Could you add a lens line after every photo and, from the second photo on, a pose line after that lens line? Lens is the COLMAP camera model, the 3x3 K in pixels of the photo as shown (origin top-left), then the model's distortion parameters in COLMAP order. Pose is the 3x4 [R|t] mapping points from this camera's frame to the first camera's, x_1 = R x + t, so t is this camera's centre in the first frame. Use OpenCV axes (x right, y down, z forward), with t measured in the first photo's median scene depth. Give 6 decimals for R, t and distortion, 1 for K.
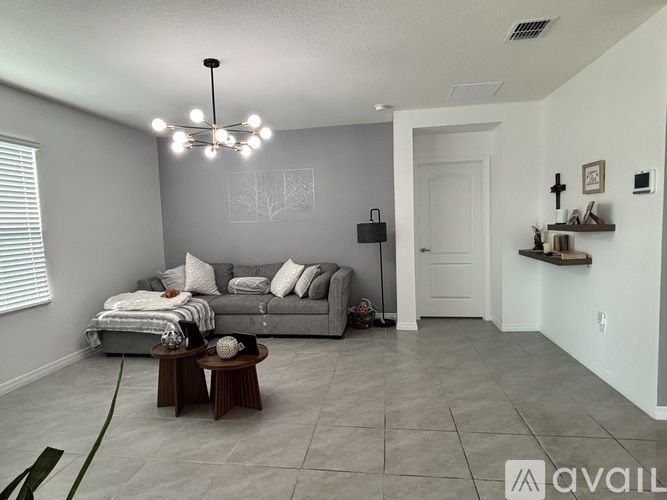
lens RADIAL K [[382.2, 0, 333.5], [0, 382.2, 250.0], [0, 0, 1]] dist [0.033128, -0.000047]
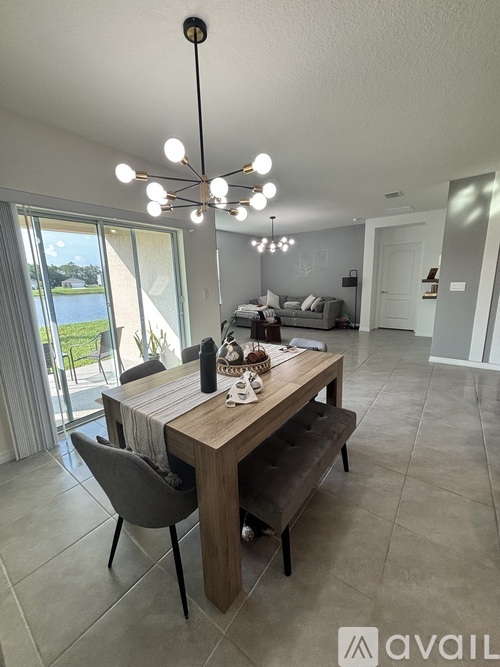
lens RADIAL K [[268.7, 0, 250.0], [0, 268.7, 333.5], [0, 0, 1]] dist [-0.000073, -0.000015]
pose [[0.872916, 0.107143, -0.475960, 0.348098], [-0.040649, 0.988167, 0.147894, 0.034562], [0.486174, -0.109752, 0.866943, -0.528945]]
